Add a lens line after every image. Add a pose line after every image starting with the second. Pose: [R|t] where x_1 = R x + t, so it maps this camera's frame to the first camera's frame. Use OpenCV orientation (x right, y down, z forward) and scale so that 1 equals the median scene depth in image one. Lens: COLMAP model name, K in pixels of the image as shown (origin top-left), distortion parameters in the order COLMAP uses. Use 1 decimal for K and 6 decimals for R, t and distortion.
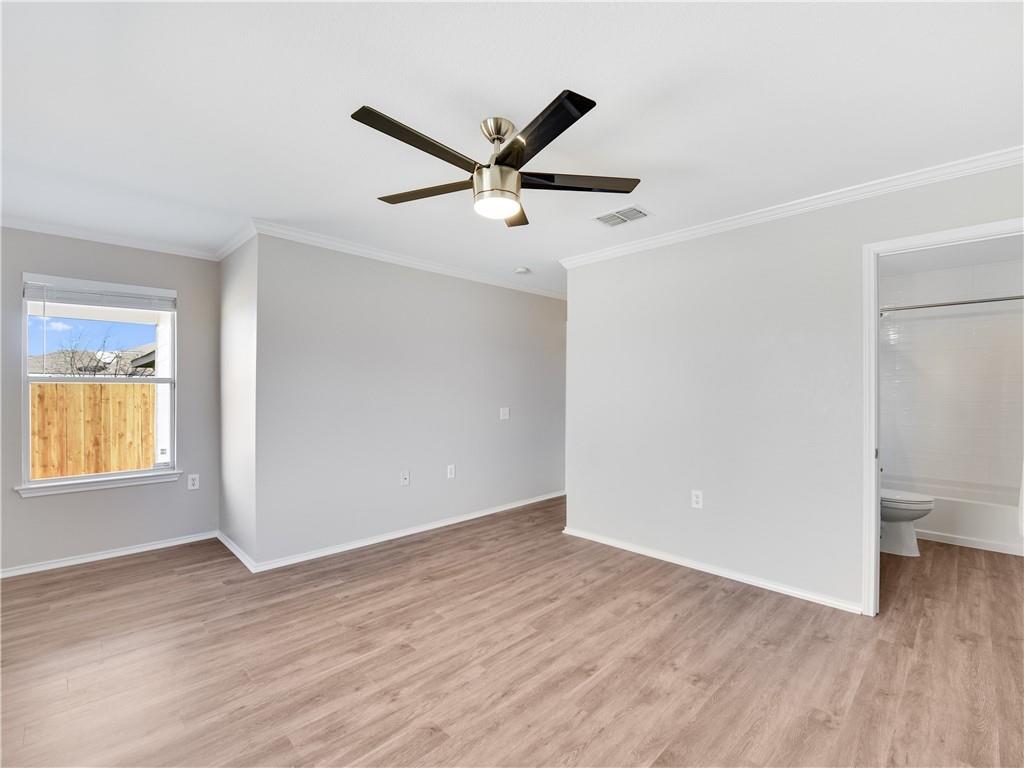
lens RADIAL K [[464.8, 0, 512.0], [0, 464.8, 384.0], [0, 0, 1]] dist [0.000506, 0.000120]
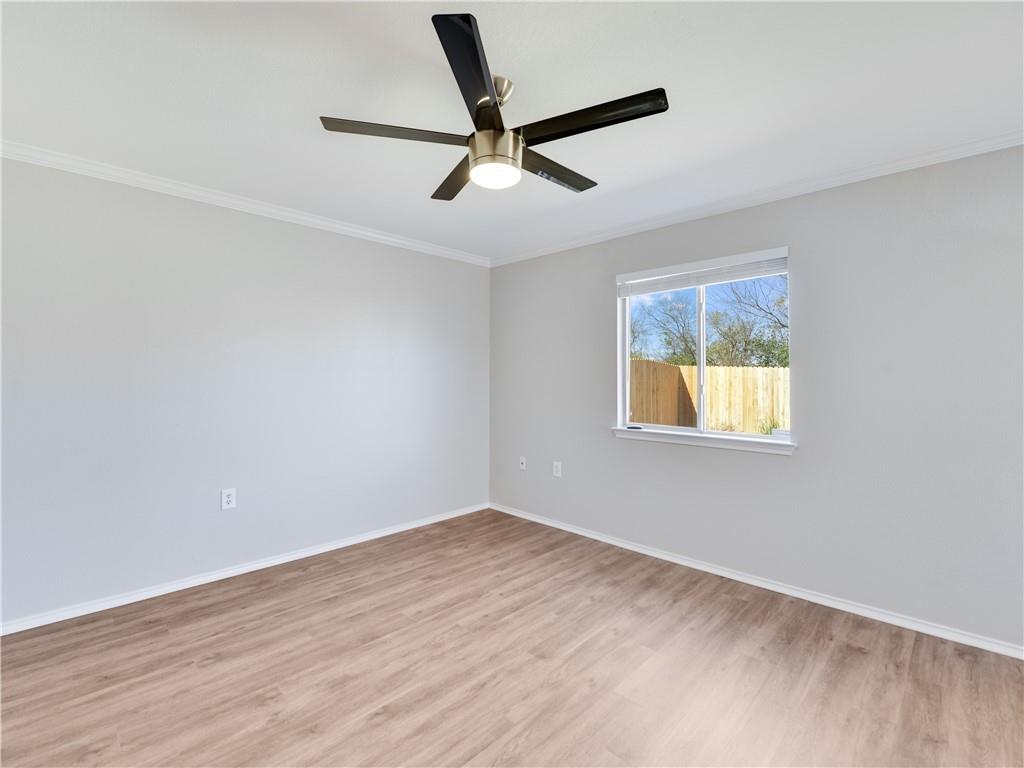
lens RADIAL K [[464.8, 0, 512.0], [0, 464.8, 384.0], [0, 0, 1]] dist [0.000506, 0.000120]
pose [[-0.999677, -0.005142, -0.024894, -0.048970], [-0.005301, 0.999966, 0.006344, 0.018171], [0.024860, 0.006474, -0.999670, 1.978071]]
